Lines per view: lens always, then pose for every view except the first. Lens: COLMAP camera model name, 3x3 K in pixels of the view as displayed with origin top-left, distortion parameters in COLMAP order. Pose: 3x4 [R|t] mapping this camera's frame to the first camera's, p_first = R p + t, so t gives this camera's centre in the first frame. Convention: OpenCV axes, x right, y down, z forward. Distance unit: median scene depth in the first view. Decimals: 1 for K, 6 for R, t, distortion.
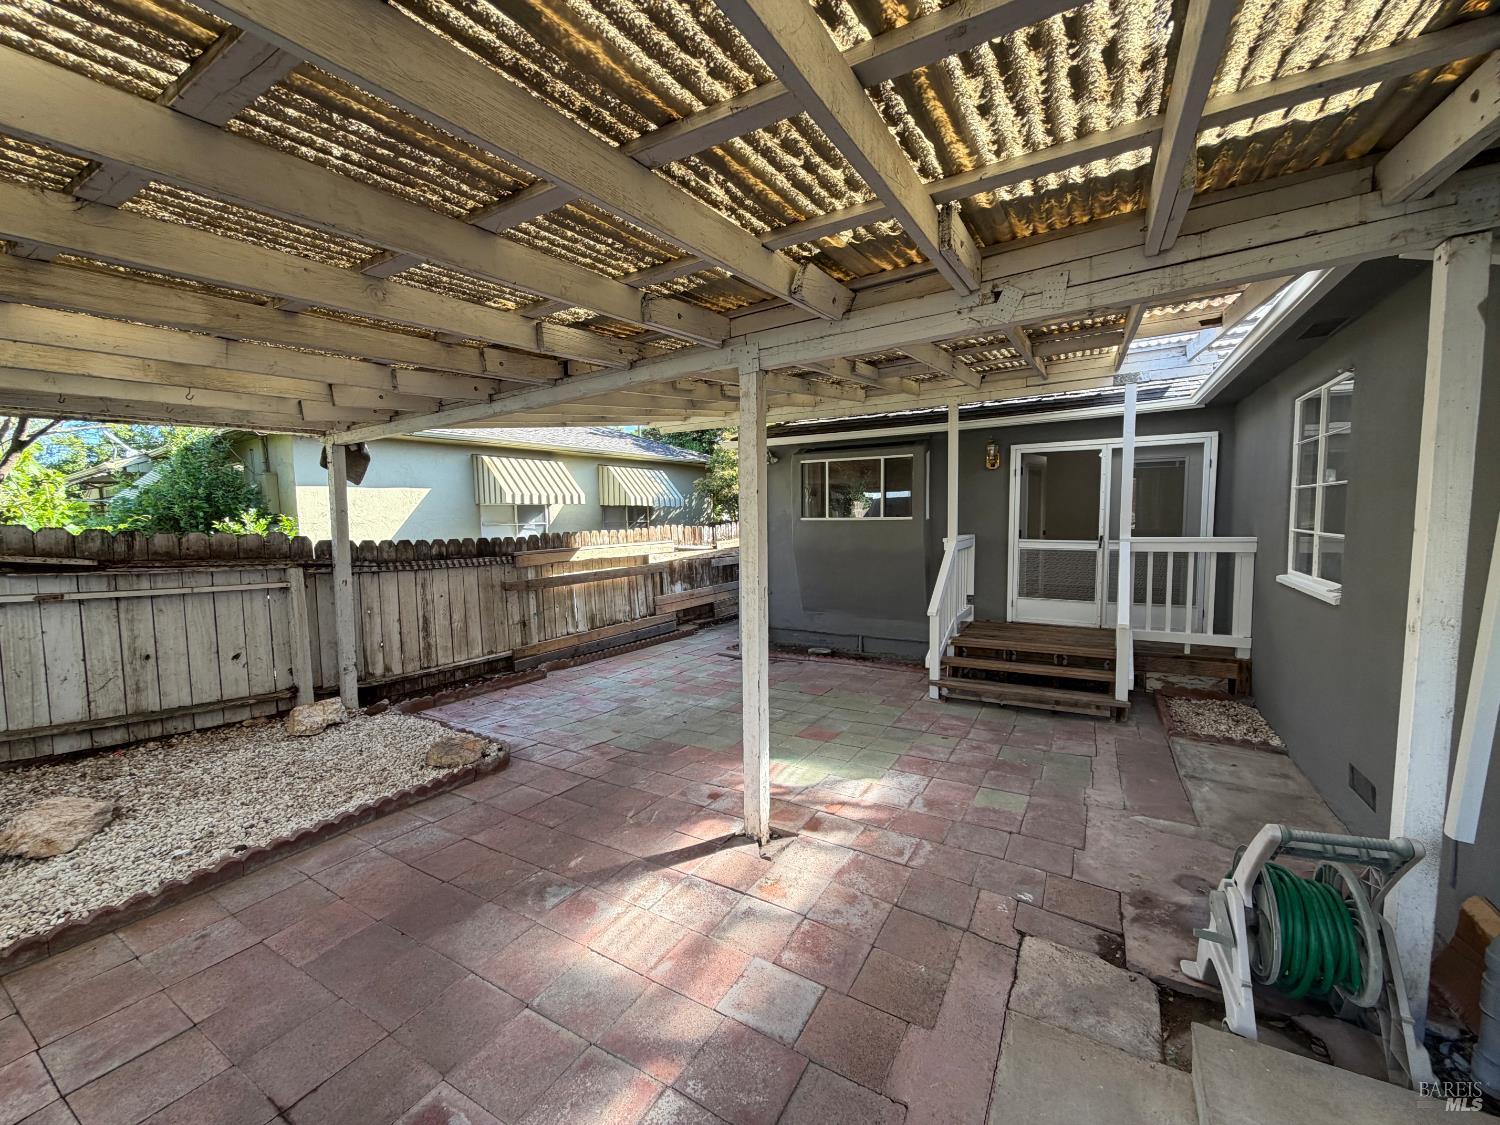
lens RADIAL K [[597.6, 0, 745.7], [0, 597.6, 564.9], [0, 0, 1]] dist [0.000700, -0.000438]
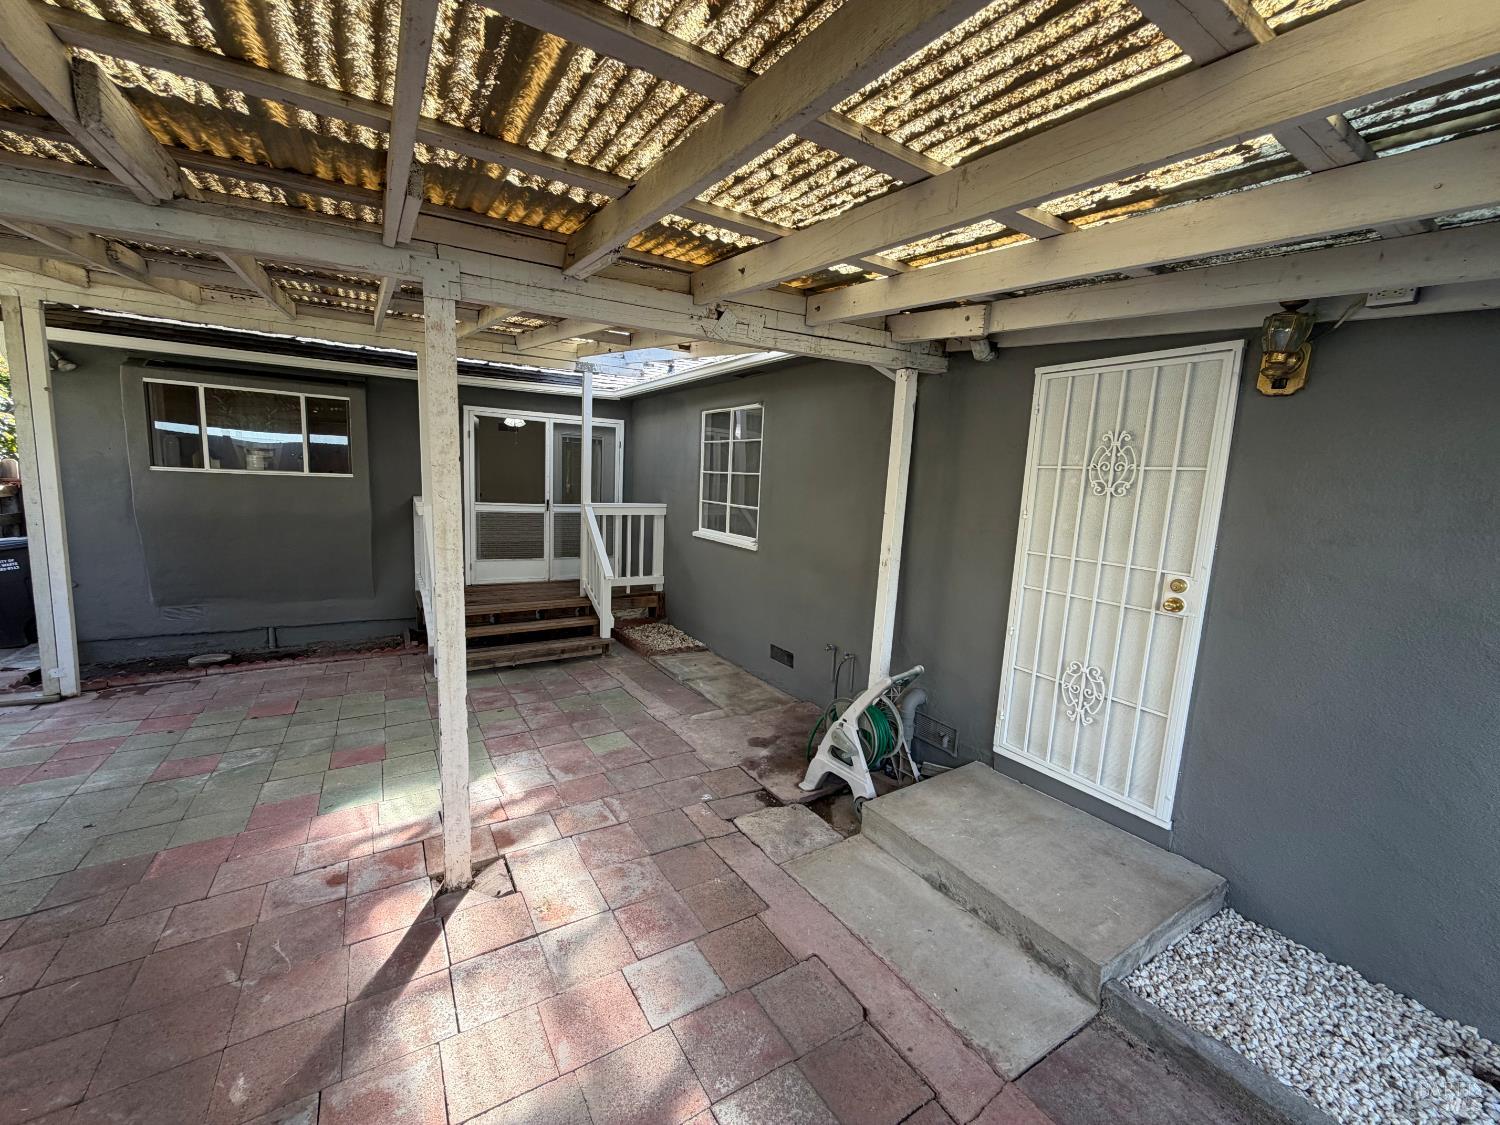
lens RADIAL K [[597.6, 0, 747.4], [0, 597.6, 565.2], [0, 0, 1]] dist [0.000700, -0.000438]
pose [[0.462173, -0.091574, 0.882049, -0.367171], [0.020174, 0.995482, 0.092780, -0.035732], [-0.886560, -0.025086, 0.461932, 0.220598]]
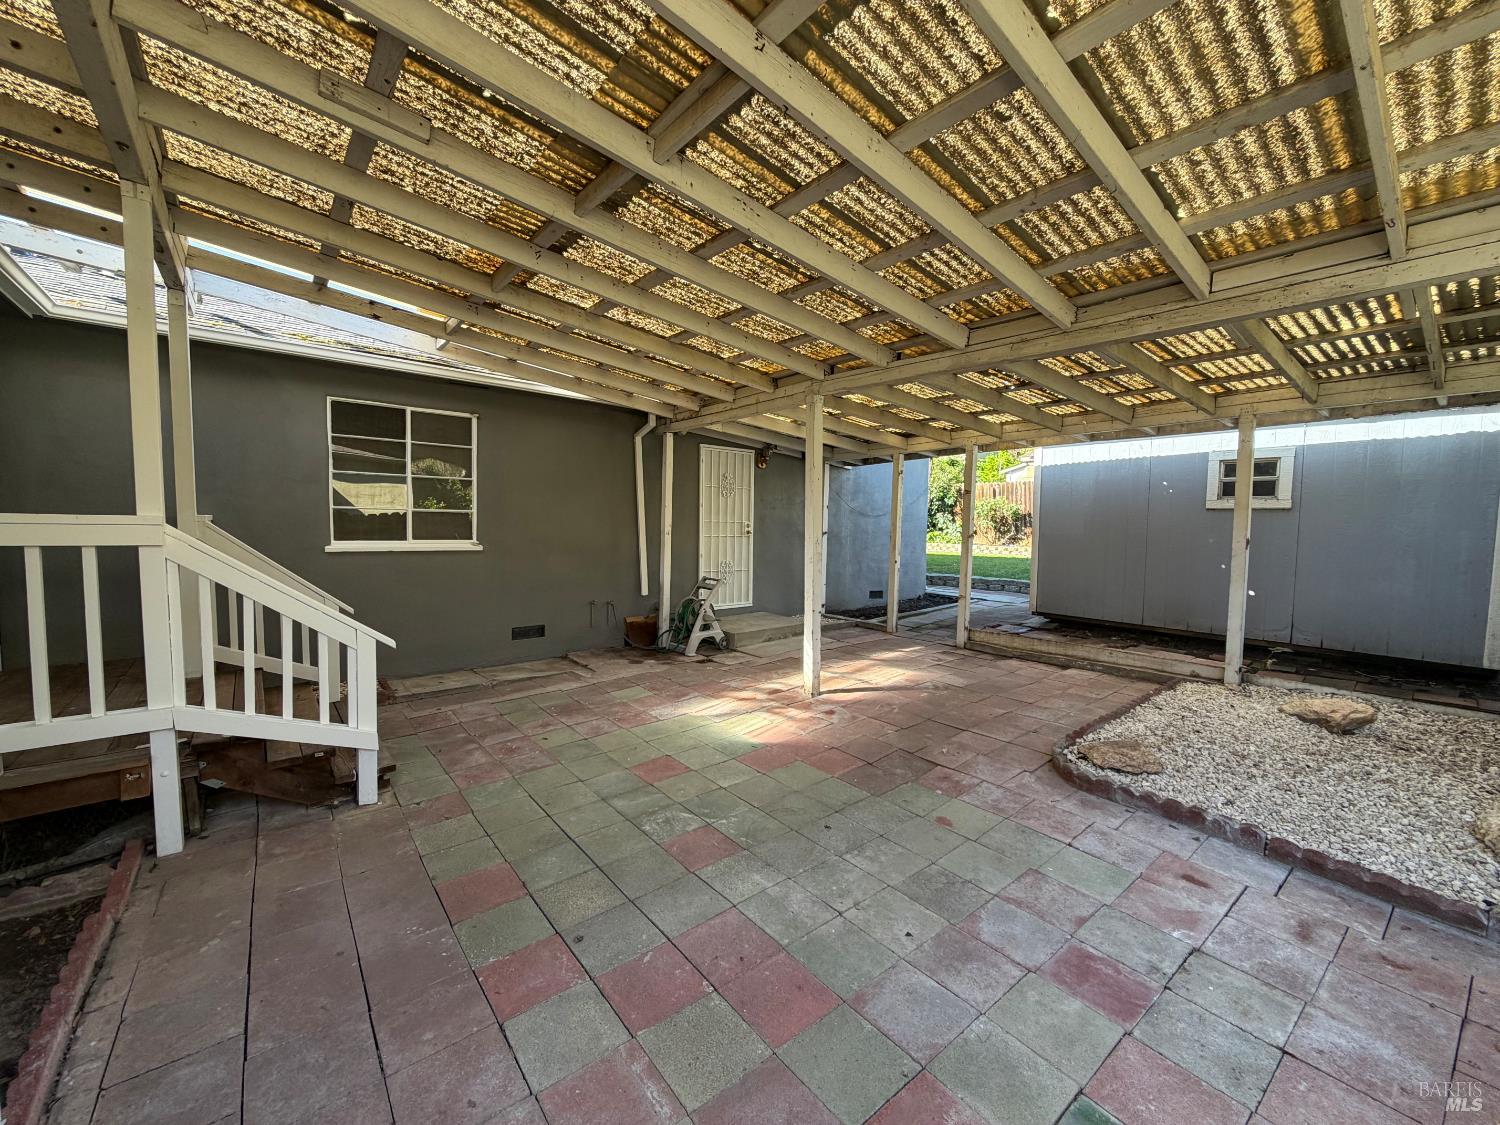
lens RADIAL K [[597.6, 0, 751.6], [0, 597.6, 557.4], [0, 0, 1]] dist [0.000700, -0.000438]
pose [[-0.939886, -0.013496, 0.341223, -0.281043], [0.030436, 0.991932, 0.123066, -0.082540], [-0.340130, 0.126054, -0.931891, 1.912485]]
